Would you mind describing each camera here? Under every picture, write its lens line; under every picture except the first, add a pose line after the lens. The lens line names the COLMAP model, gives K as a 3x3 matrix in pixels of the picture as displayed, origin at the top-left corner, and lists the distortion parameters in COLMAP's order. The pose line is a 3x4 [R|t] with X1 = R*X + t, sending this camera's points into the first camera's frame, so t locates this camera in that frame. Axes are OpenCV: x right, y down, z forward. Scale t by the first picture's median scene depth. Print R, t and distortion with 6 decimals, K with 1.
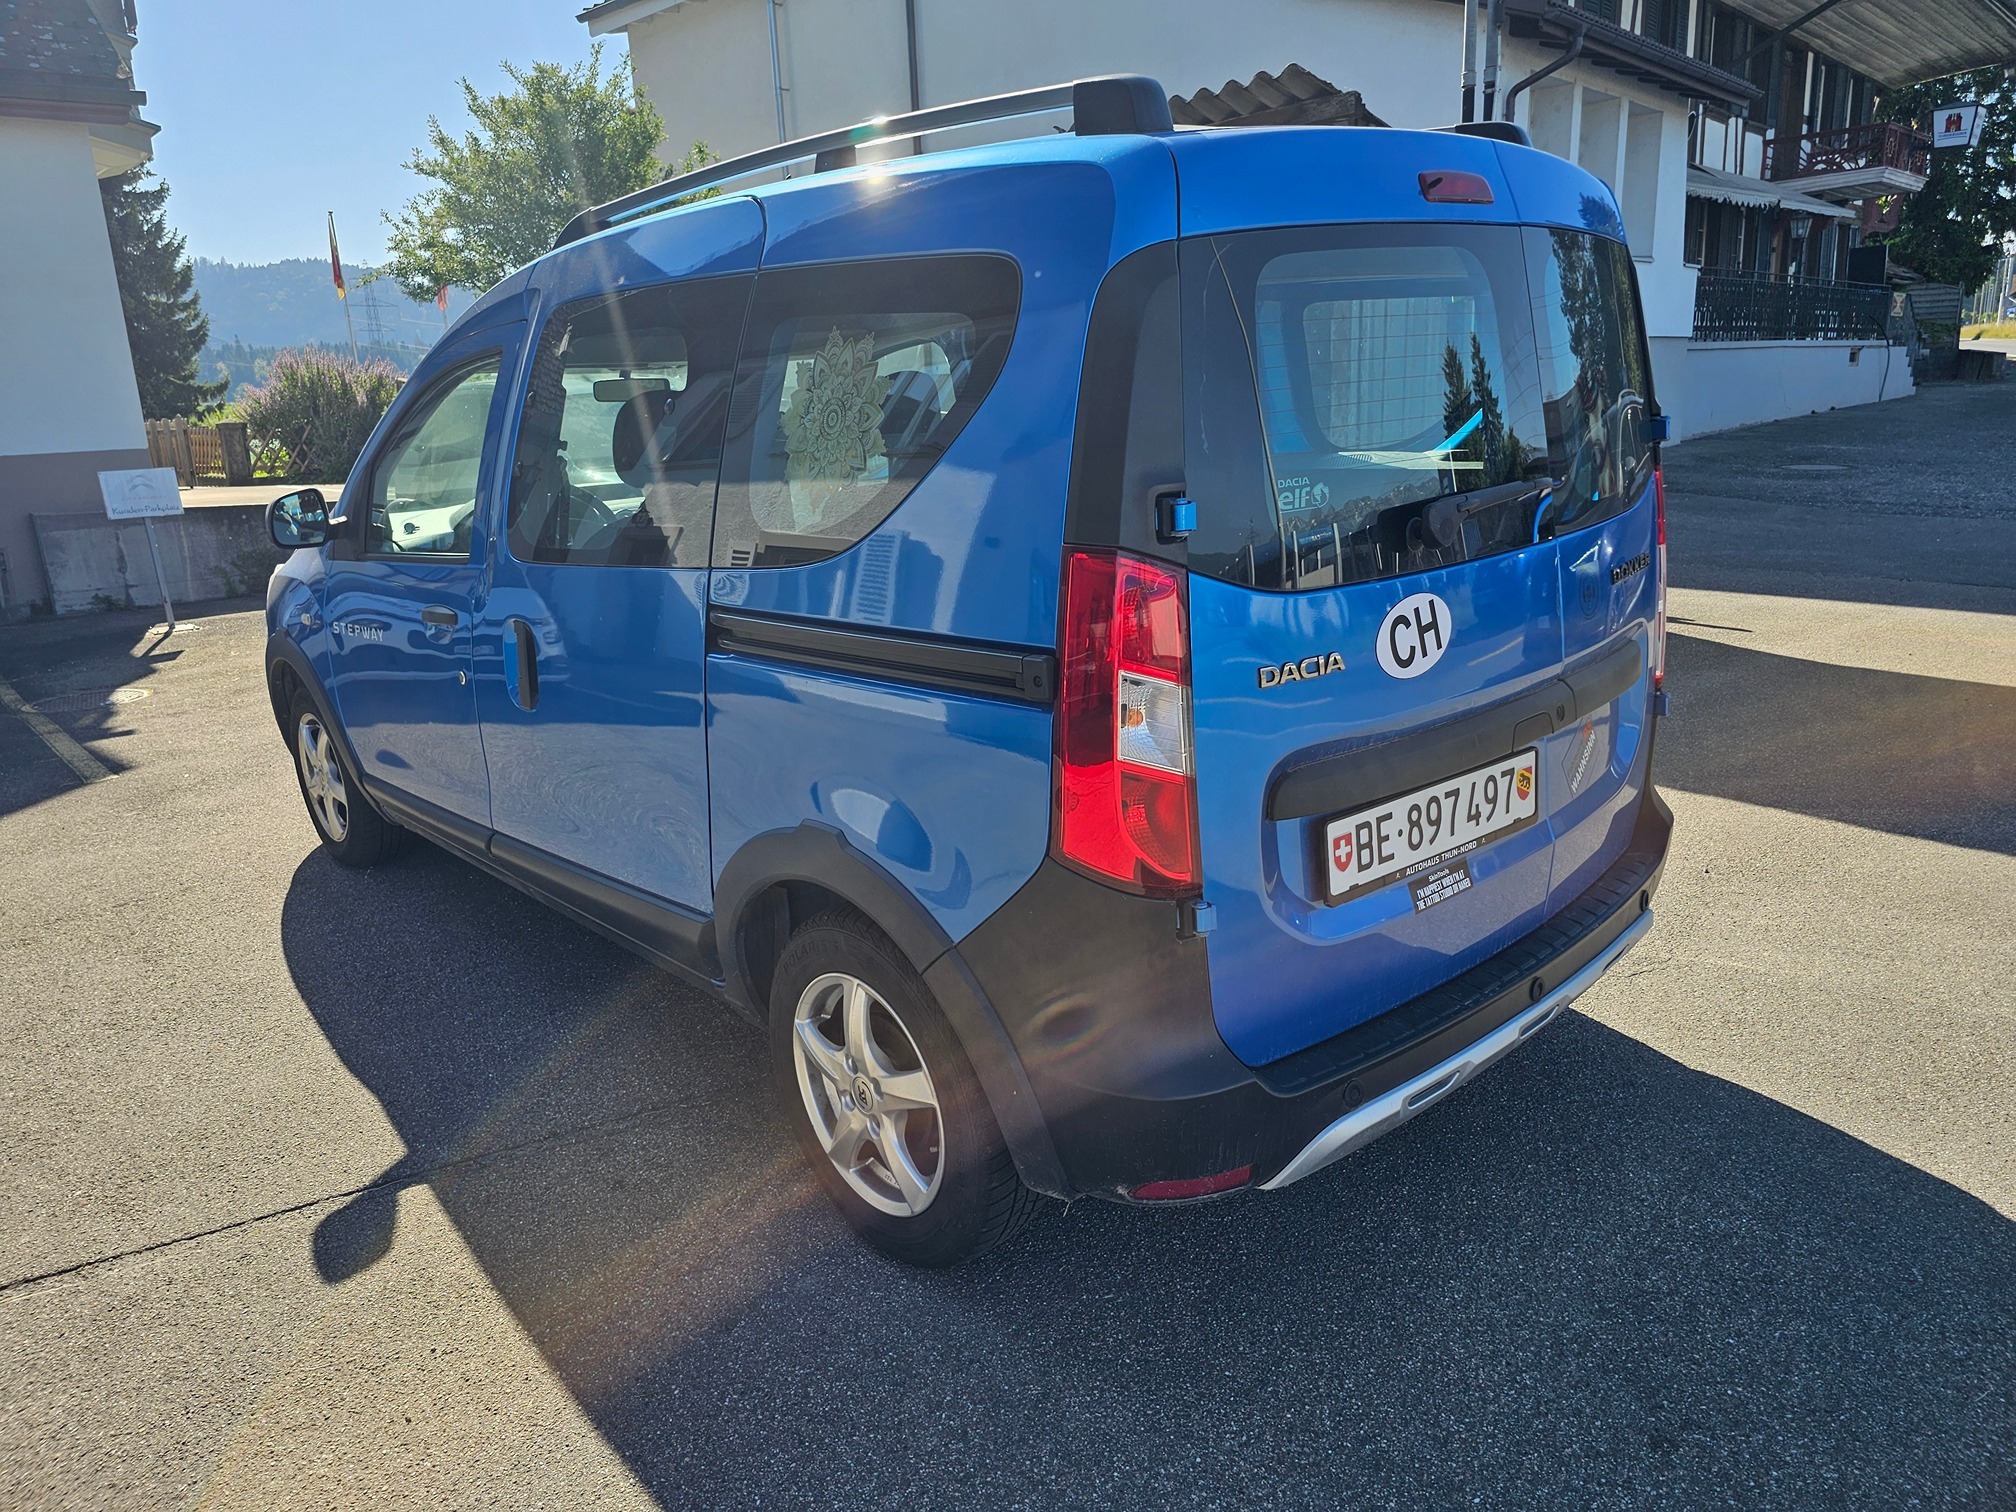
lens RADIAL K [[1347.7, 0, 1008.0], [0, 1347.7, 756.0], [0, 0, 1]] dist [0.061065, -0.056892]
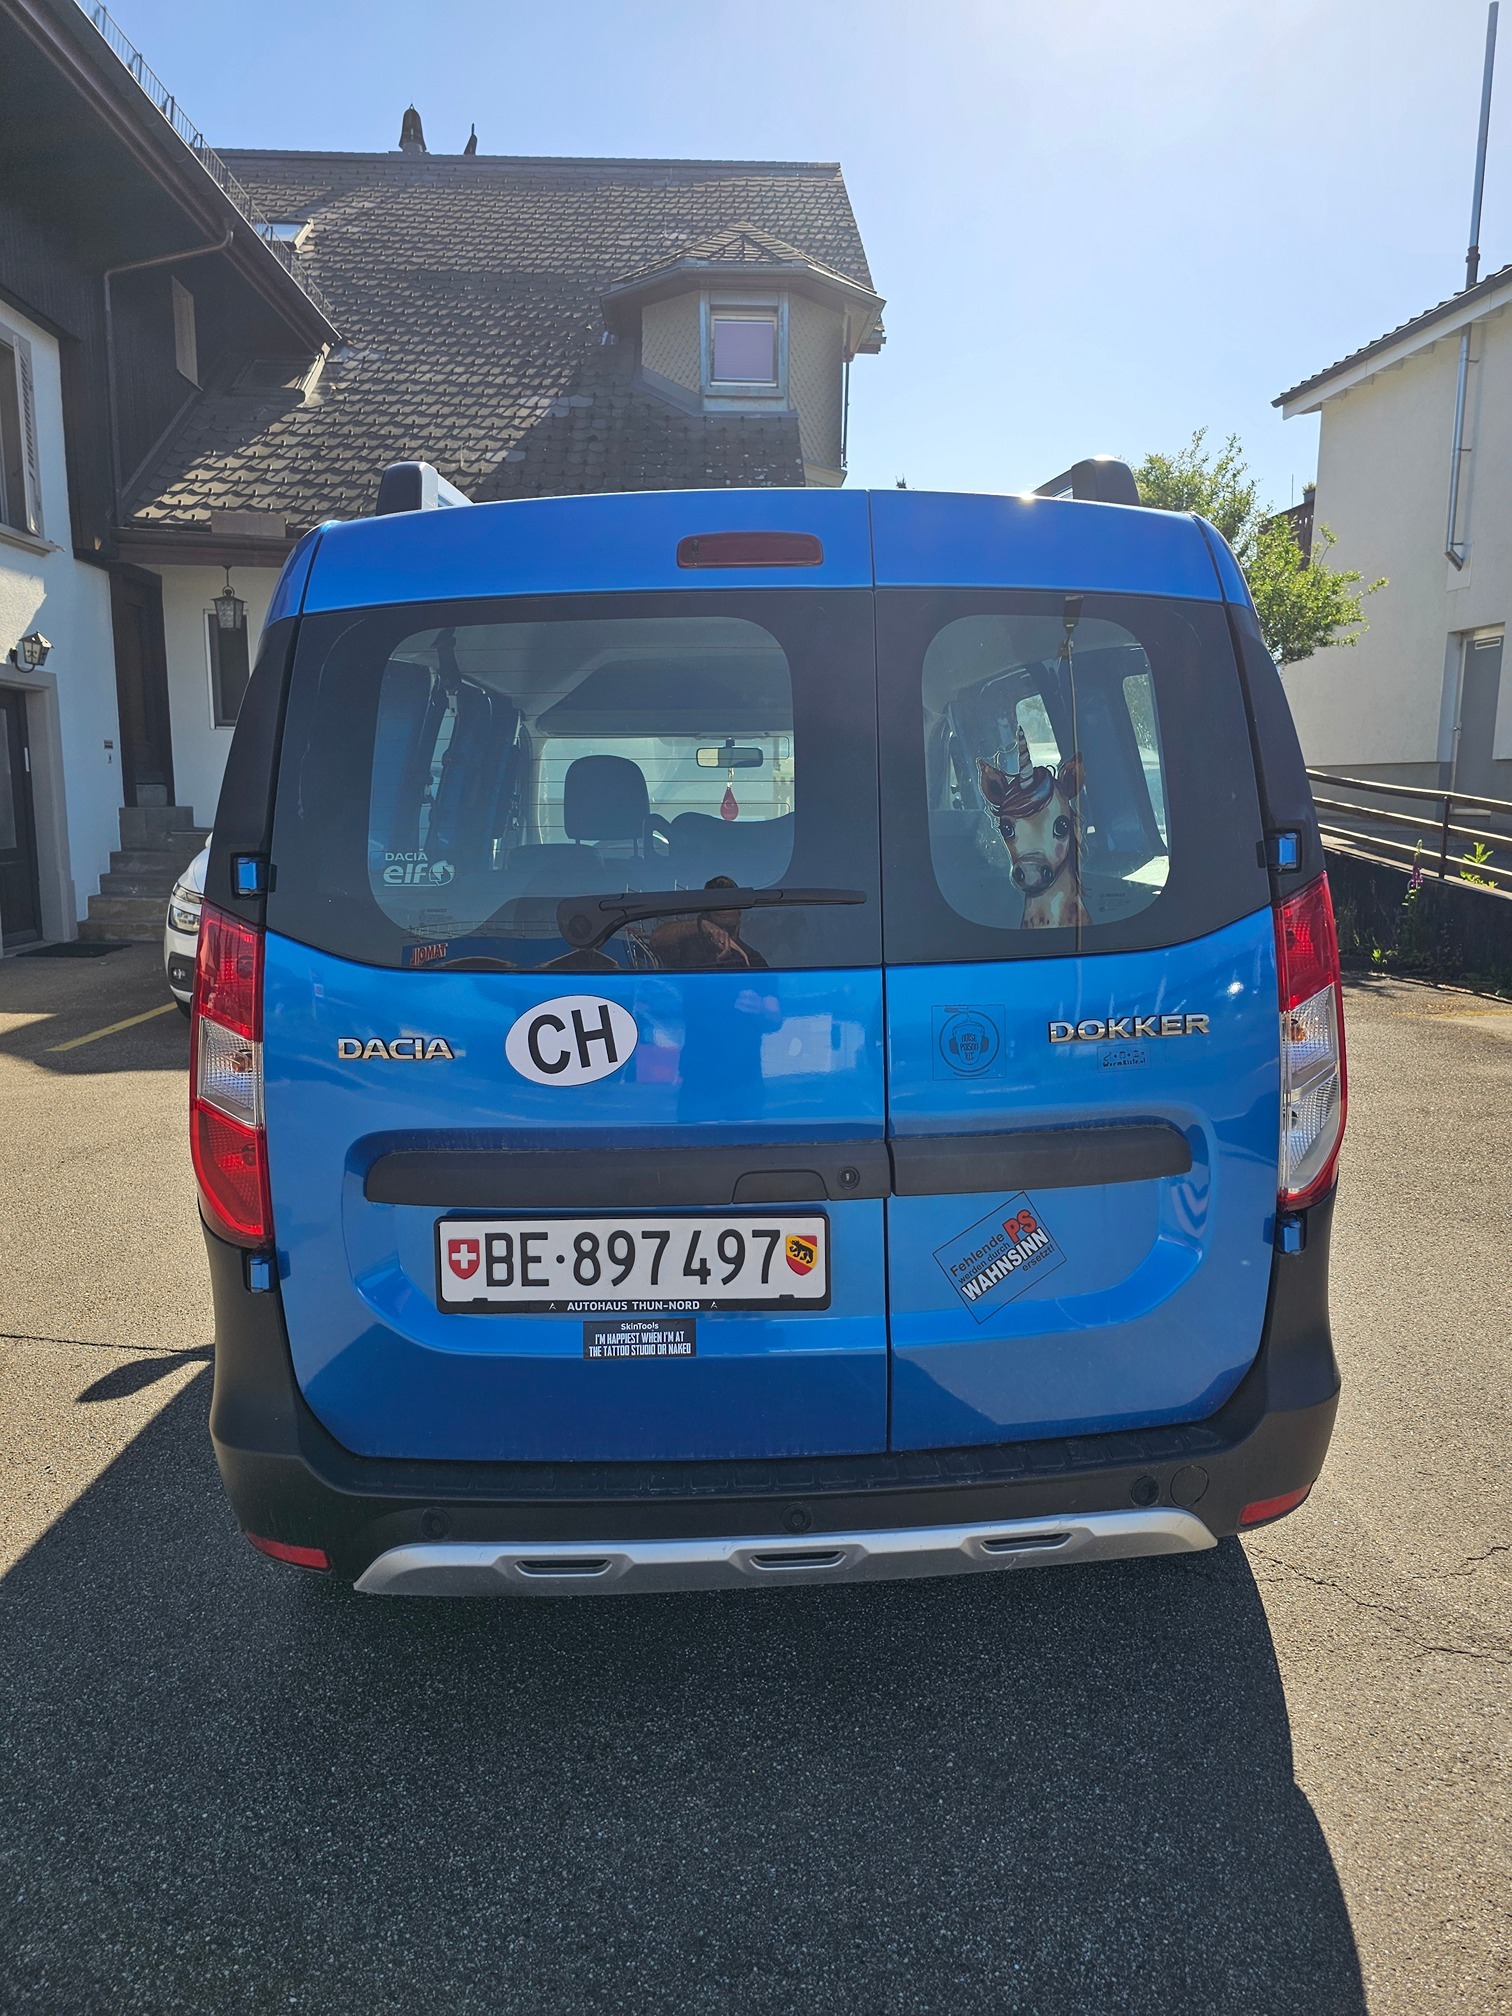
lens RADIAL K [[1347.7, 0, 791.2], [0, 1347.7, 1005.9], [0, 0, 1]] dist [0.061065, -0.056892]
pose [[0.781668, 0.148482, -0.605762, 0.937817], [-0.197870, 0.980112, -0.015088, -0.124939], [0.591475, 0.131656, 0.795503, 0.368555]]
